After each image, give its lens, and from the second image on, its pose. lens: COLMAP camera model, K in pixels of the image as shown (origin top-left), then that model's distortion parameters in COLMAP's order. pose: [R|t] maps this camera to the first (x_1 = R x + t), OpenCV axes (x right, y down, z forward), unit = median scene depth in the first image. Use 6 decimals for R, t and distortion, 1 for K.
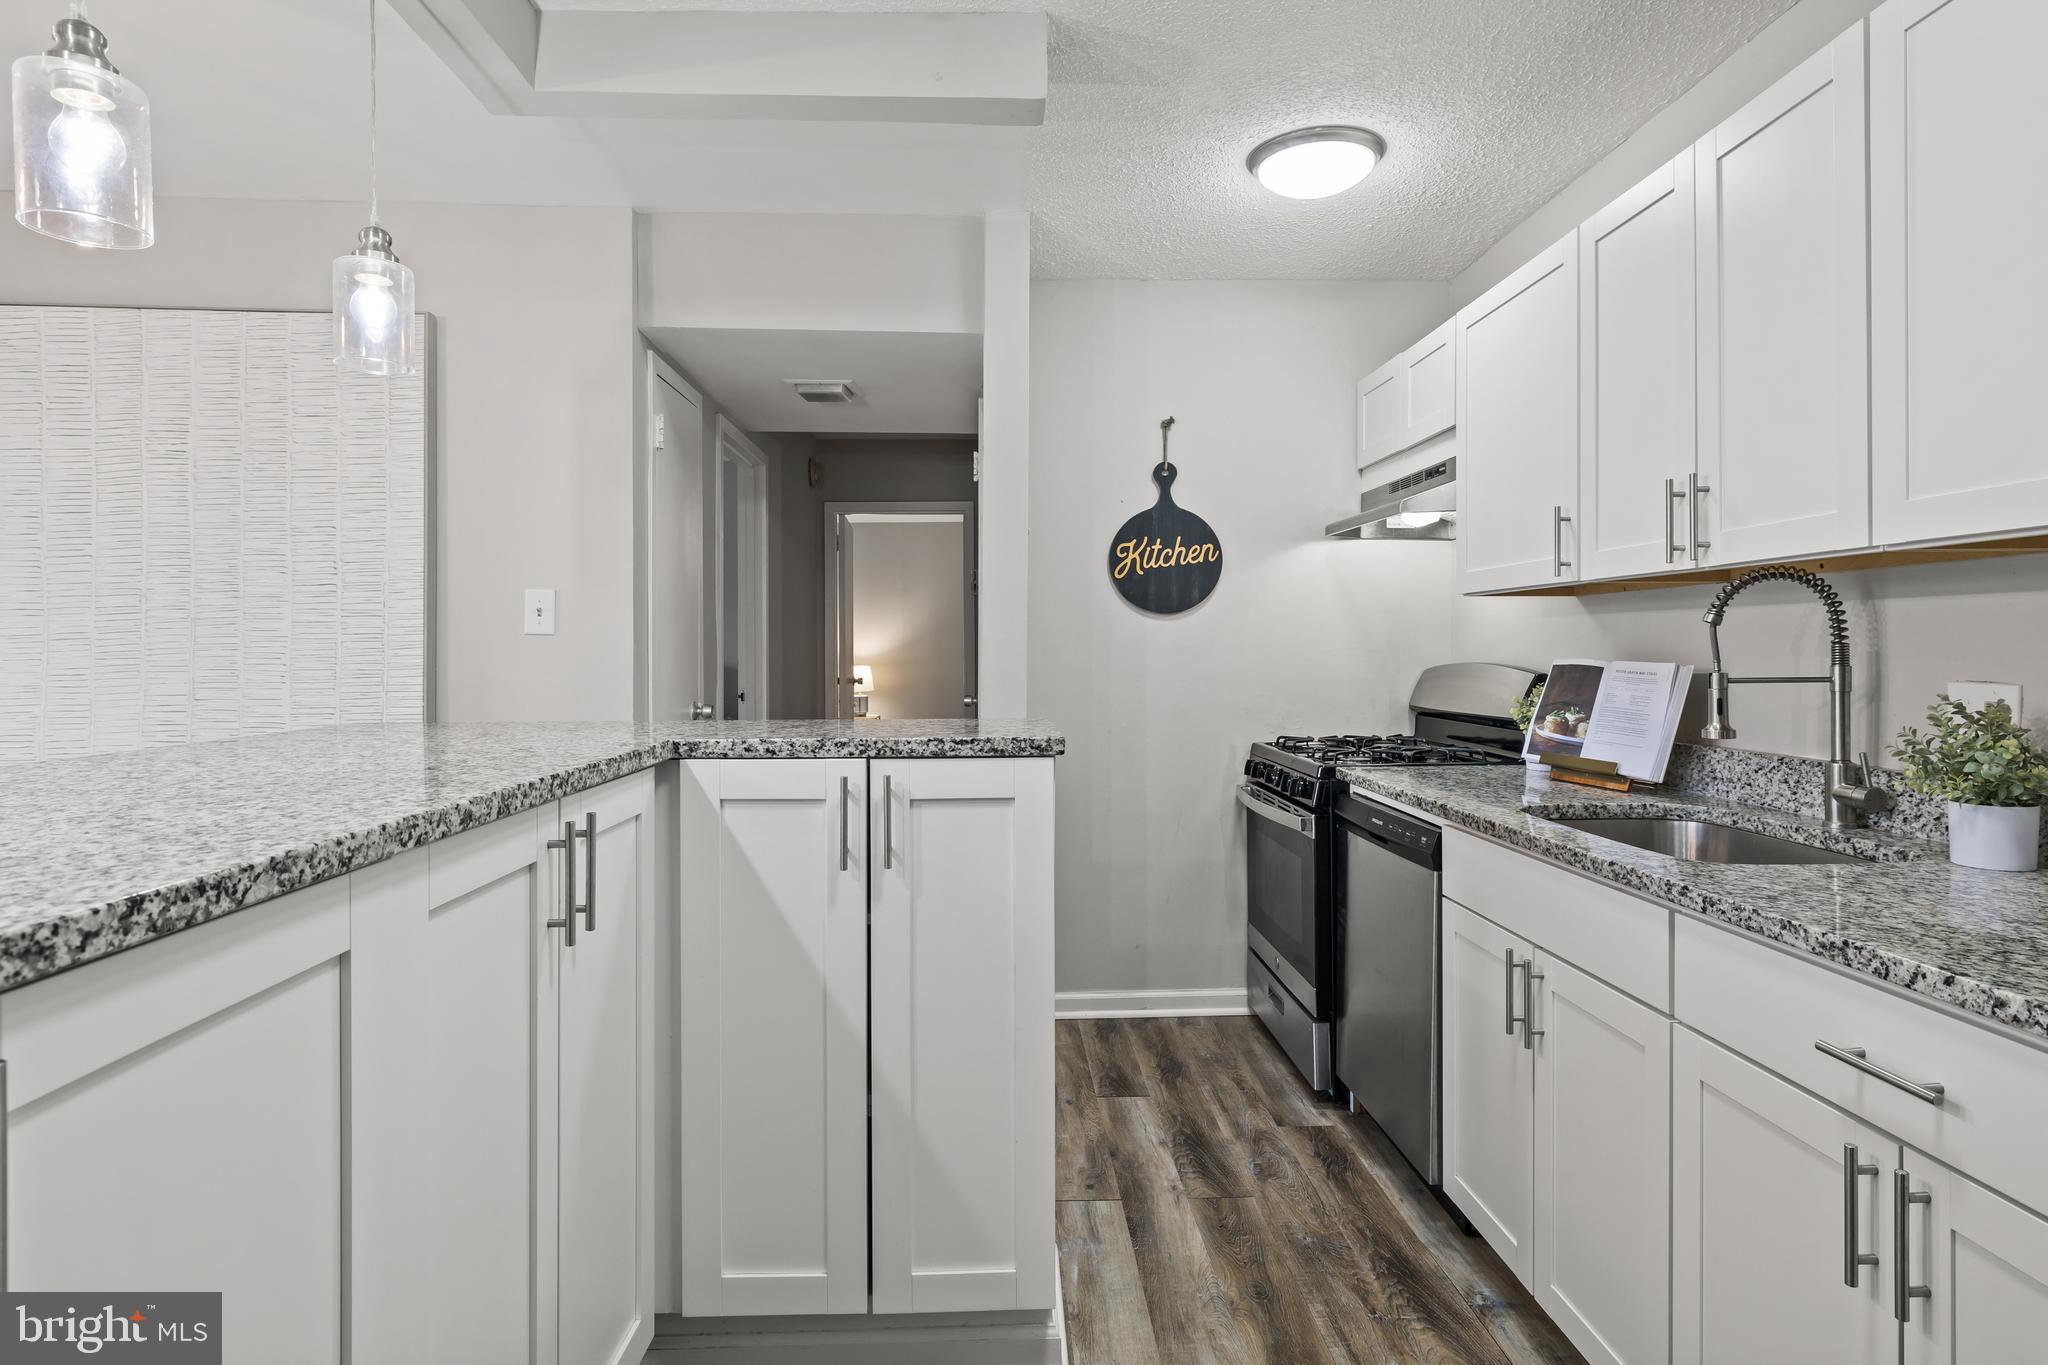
lens RADIAL K [[1097.9, 0, 1023.8], [0, 1097.9, 661.8], [0, 0, 1]] dist [-0.001051, 0.002561]
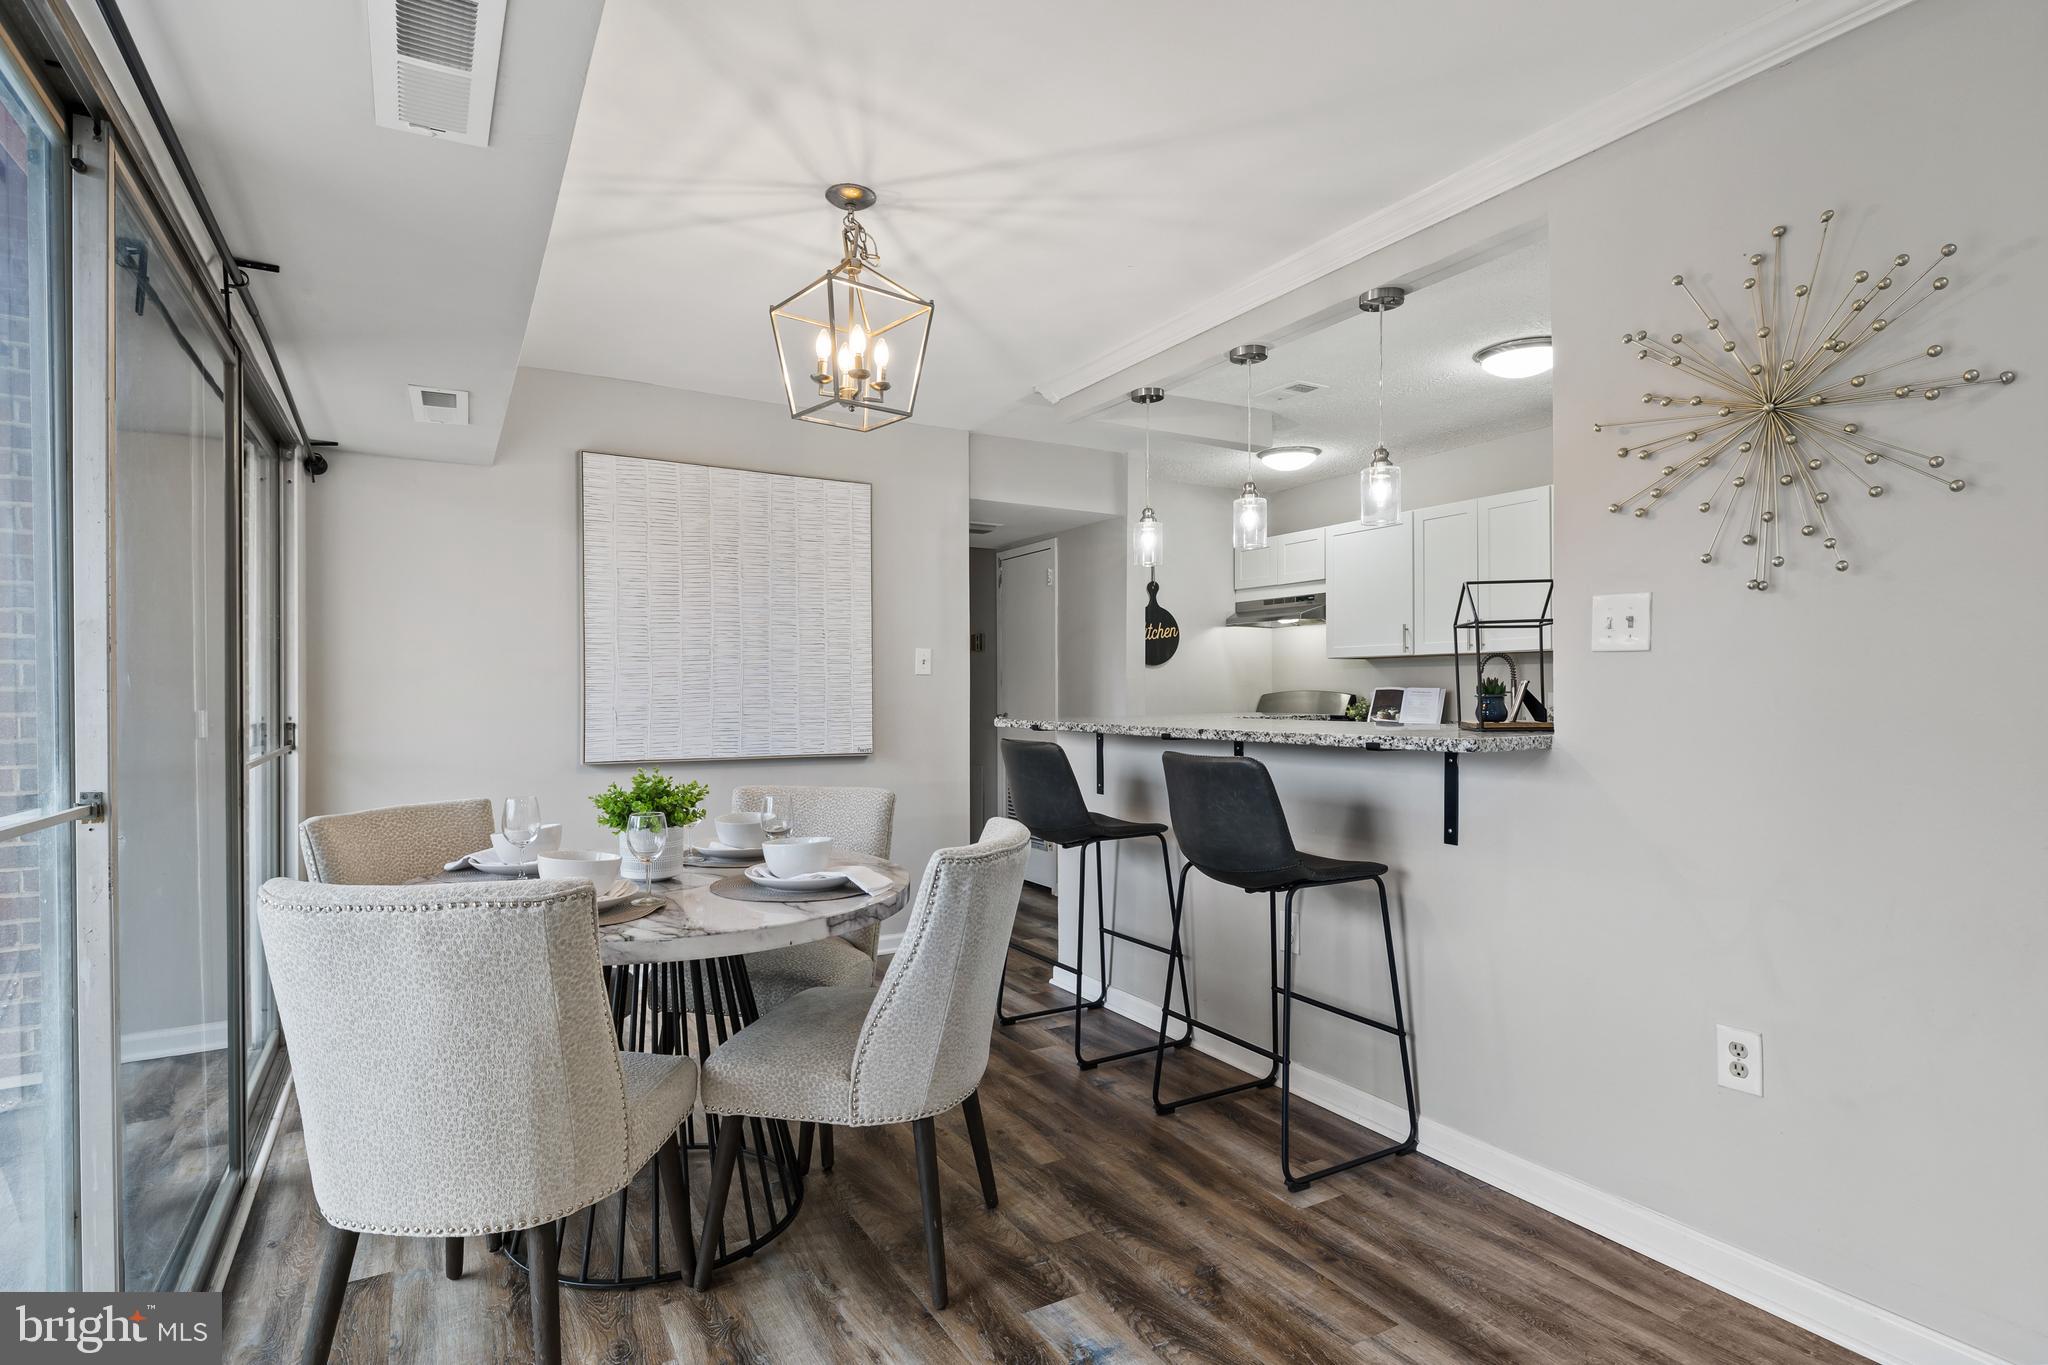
lens RADIAL K [[1023.4, 0, 1011.5], [0, 1023.4, 705.9], [0, 0, 1]] dist [-0.005600, 0.003703]
pose [[0.884636, -0.010077, 0.466173, -1.226928], [0.009274, 0.999949, 0.004016, 0.021277], [-0.466190, 0.000771, 0.884684, -0.549065]]
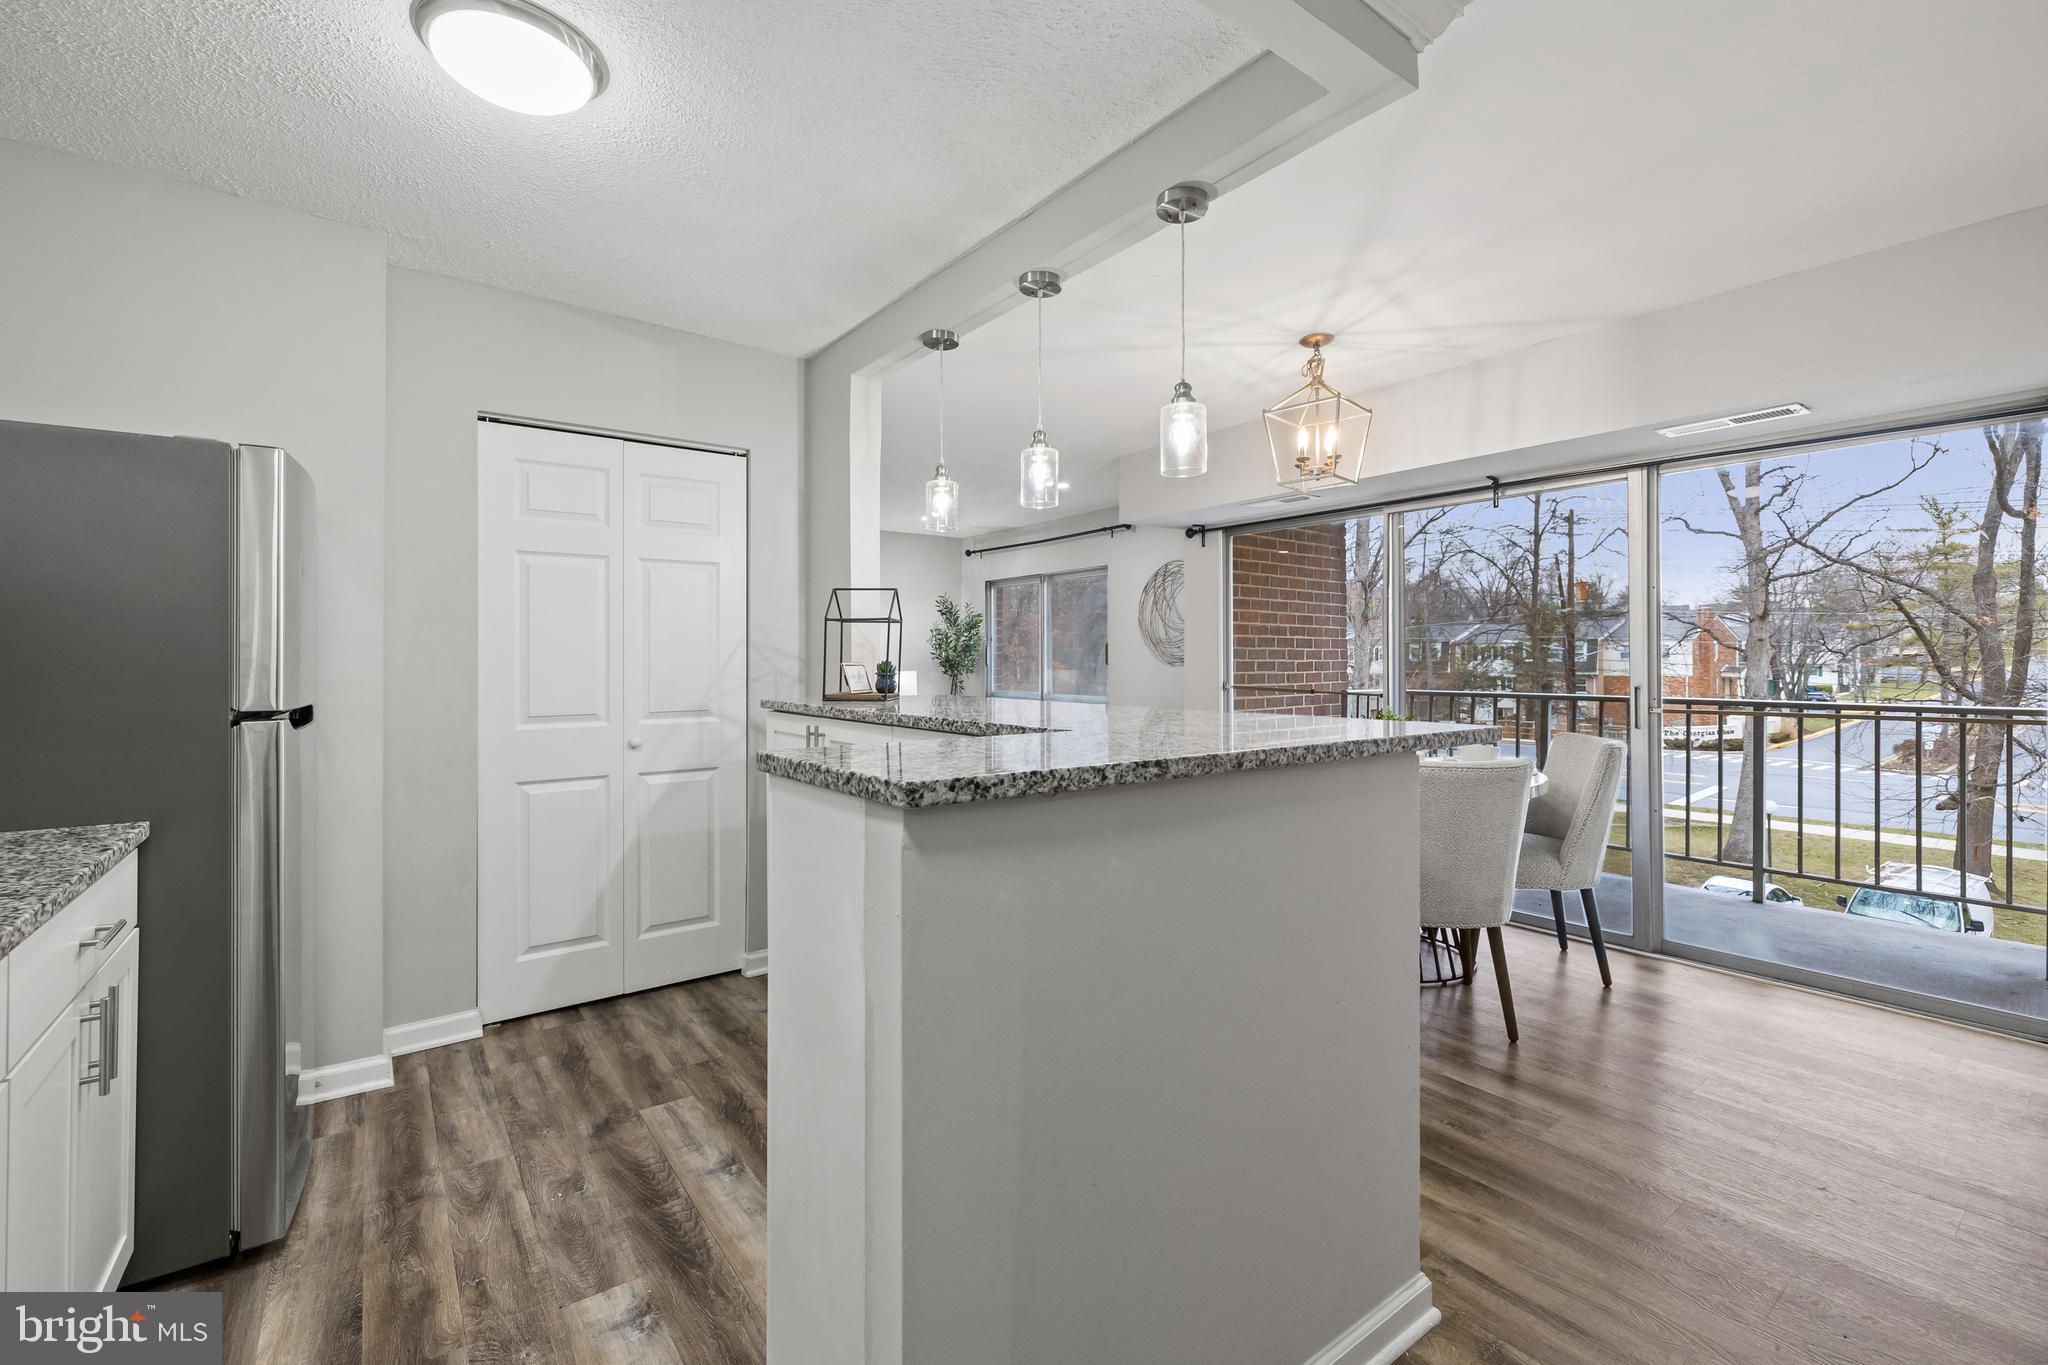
lens RADIAL K [[871.4, 0, 1014.4], [0, 871.4, 656.8], [0, 0, 1]] dist [-0.000930, 0.001506]
pose [[-0.824188, 0.002477, -0.566311, 0.188392], [-0.002089, 0.999970, 0.007414, -0.011266], [0.566312, 0.007294, -0.824158, 1.200477]]
